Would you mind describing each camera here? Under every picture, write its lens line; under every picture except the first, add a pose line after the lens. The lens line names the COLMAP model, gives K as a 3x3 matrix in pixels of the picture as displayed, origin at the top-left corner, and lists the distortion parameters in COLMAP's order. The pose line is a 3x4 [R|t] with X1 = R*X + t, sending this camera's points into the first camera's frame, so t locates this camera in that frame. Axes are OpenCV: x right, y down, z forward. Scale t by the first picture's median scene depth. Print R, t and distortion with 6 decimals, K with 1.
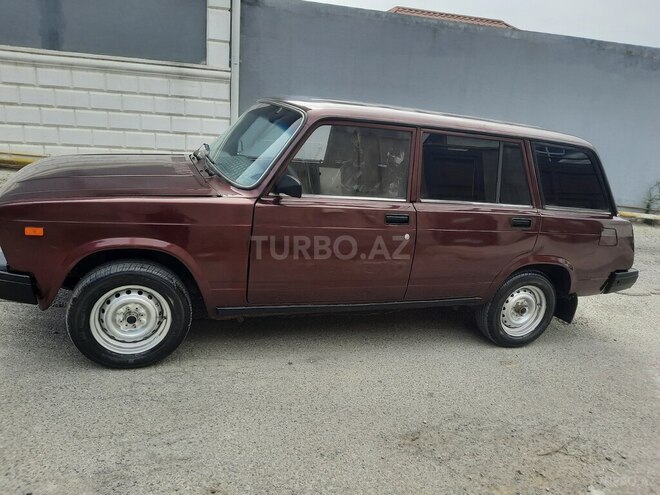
lens RADIAL K [[526.9, 0, 330.0], [0, 526.9, 247.5], [0, 0, 1]] dist [0.009384, 0.000920]
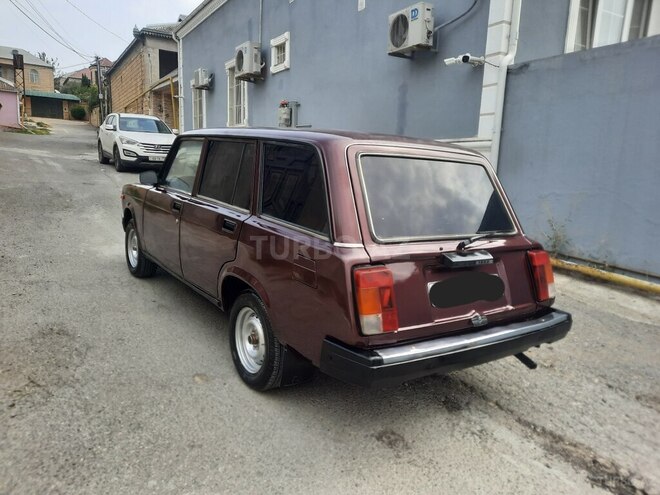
lens RADIAL K [[460.4, 0, 330.0], [0, 460.4, 247.5], [0, 0, 1]] dist [-0.024950, 0.000832]
pose [[0.295752, 0.089116, -0.951099, 1.262524], [-0.289035, 0.957319, -0.000179, -0.067290], [0.910489, 0.274953, 0.308887, 0.989572]]
